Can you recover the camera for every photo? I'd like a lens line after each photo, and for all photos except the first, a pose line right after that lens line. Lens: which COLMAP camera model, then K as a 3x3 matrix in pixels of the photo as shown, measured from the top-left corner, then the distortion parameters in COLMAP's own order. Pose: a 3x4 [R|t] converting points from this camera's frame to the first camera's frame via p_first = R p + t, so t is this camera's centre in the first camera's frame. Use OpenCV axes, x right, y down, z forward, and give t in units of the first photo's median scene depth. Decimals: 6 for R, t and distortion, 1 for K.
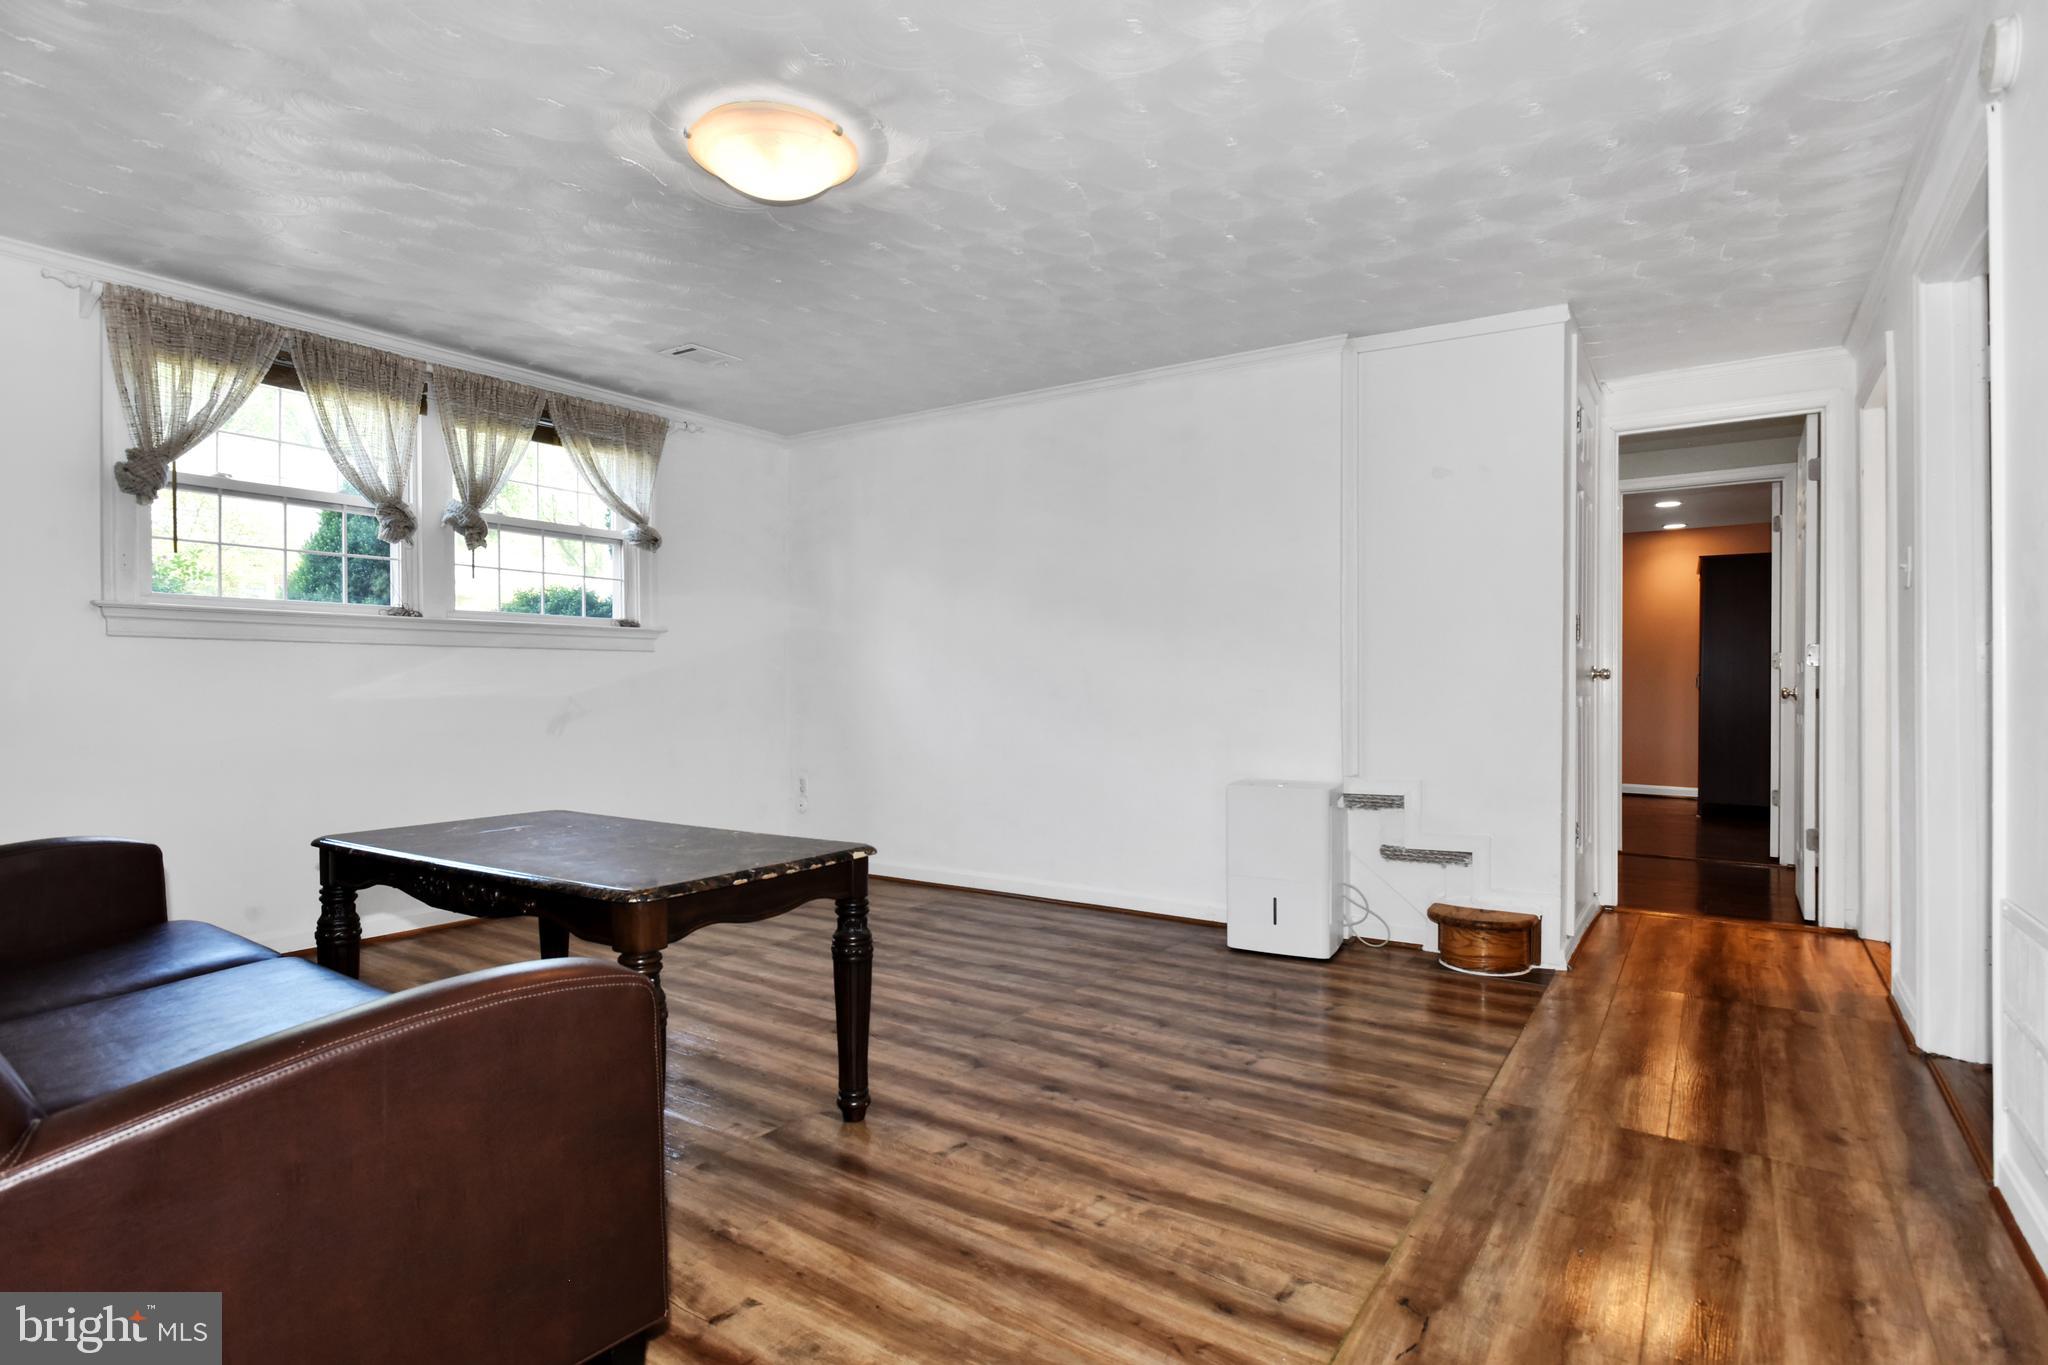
lens RADIAL K [[1022.5, 0, 1024.9], [0, 1022.5, 673.6], [0, 0, 1]] dist [-0.001386, 0.000011]
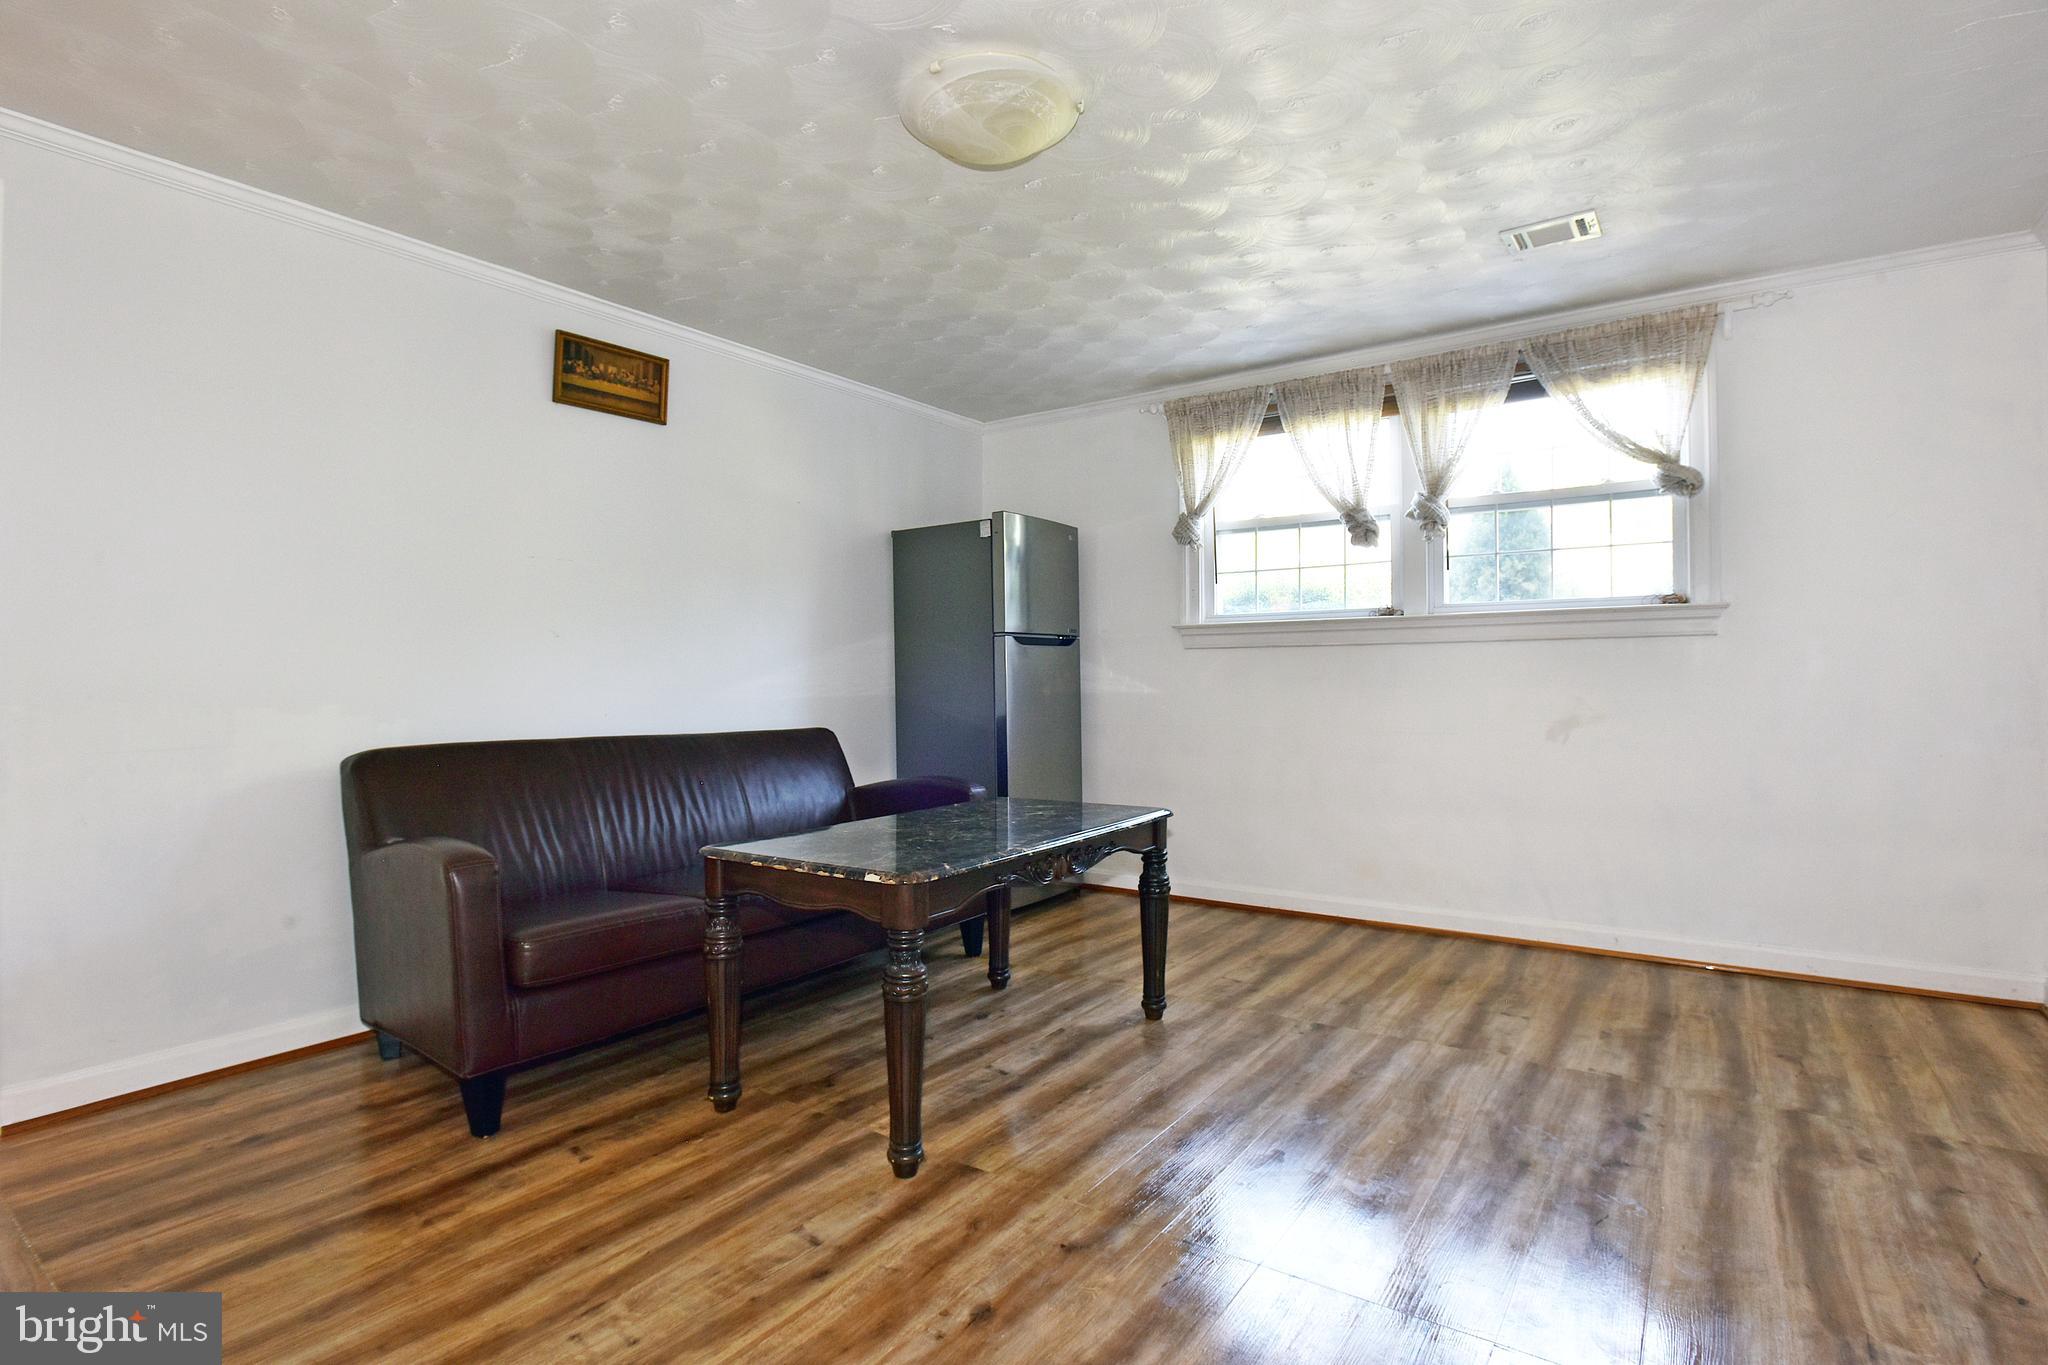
lens RADIAL K [[1014.5, 0, 1033.5], [0, 1014.5, 681.8], [0, 0, 1]] dist [-0.056228, 0.011645]
pose [[-0.014051, 0.001467, -0.999900, 0.474540], [0.014868, 0.999889, 0.001258, 0.003642], [0.999791, -0.014849, -0.014072, 0.759994]]
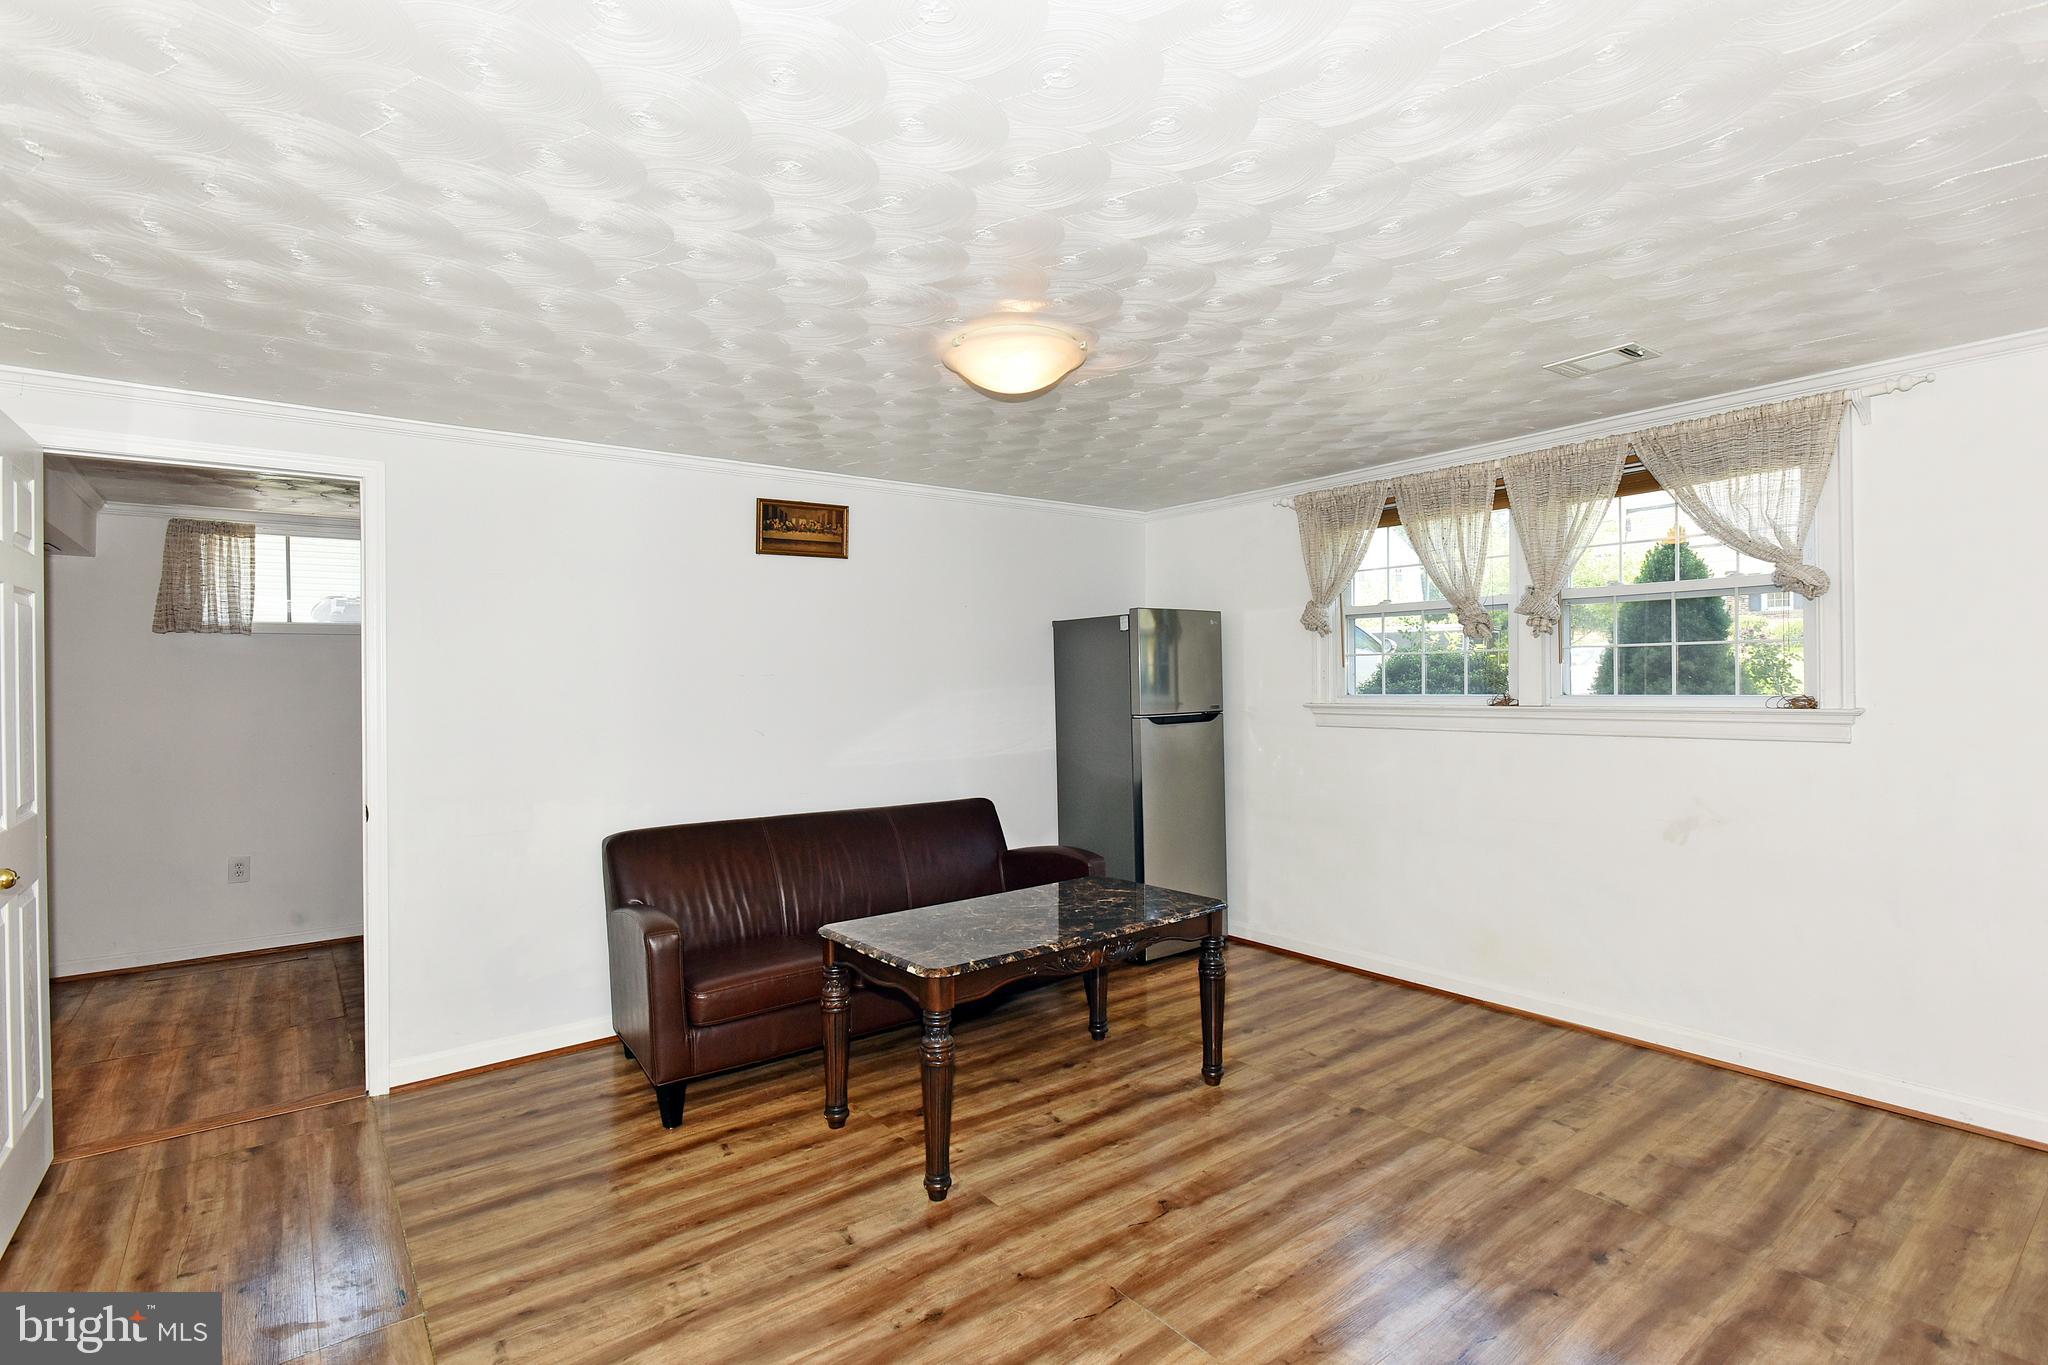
lens RADIAL K [[998.0, 0, 1024.0], [0, 998.0, 682.5], [0, 0, 1]] dist [-0.013203, 0.000081]
pose [[-0.313087, 0.009138, -0.949680, 0.591647], [0.021094, 0.999774, 0.002666, -0.105330], [0.949490, -0.019198, -0.313209, 0.983527]]
